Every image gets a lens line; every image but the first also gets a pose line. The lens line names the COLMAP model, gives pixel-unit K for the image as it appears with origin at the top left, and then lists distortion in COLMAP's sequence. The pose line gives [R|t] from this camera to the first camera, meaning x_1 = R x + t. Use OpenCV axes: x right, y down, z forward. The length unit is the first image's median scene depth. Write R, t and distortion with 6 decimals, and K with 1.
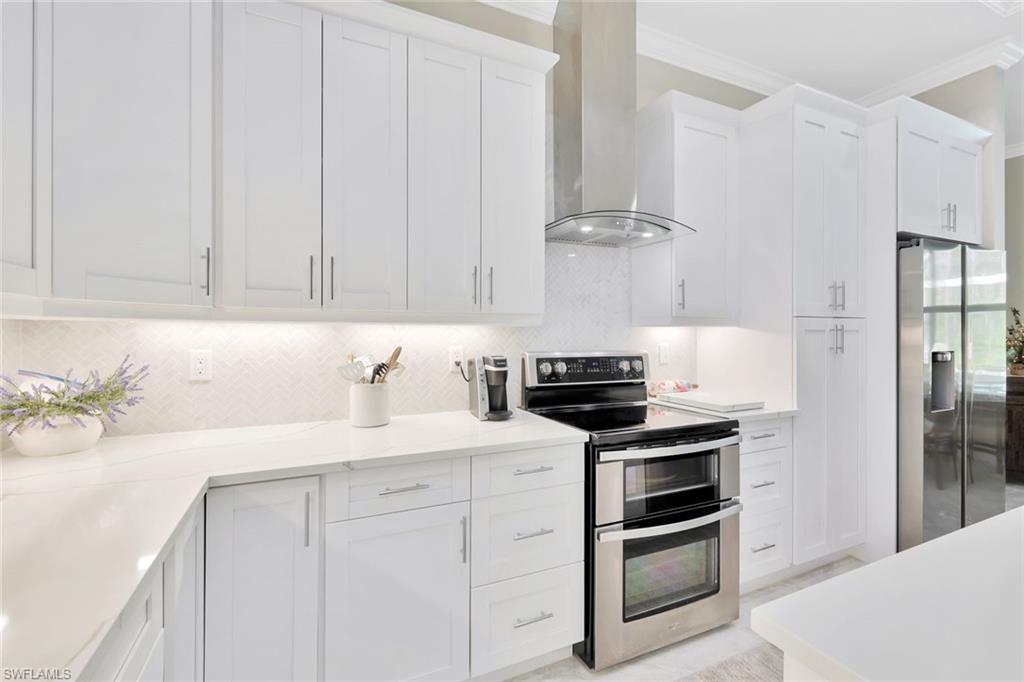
lens RADIAL K [[451.5, 0, 494.9], [0, 451.5, 337.5], [0, 0, 1]] dist [0.001719, 0.000220]
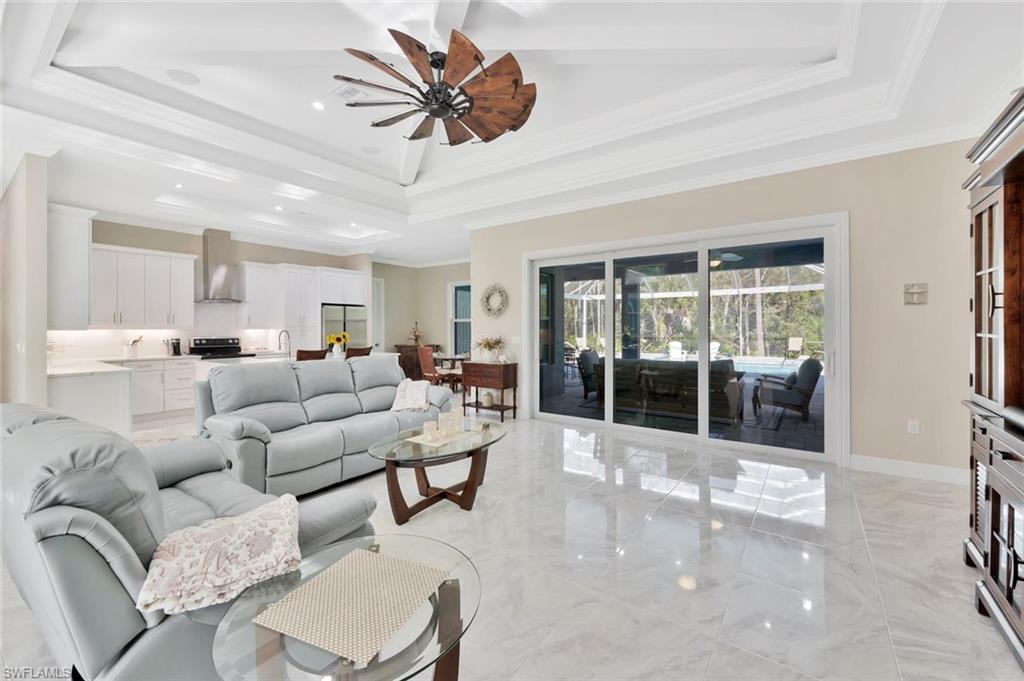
lens RADIAL K [[417.7, 0, 509.8], [0, 417.7, 330.5], [0, 0, 1]] dist [-0.000951, -0.000088]
pose [[0.875688, -0.002345, 0.482872, 0.664466], [0.003106, 0.999995, -0.000776, -0.008694], [-0.482867, 0.002179, 0.875691, -2.943855]]
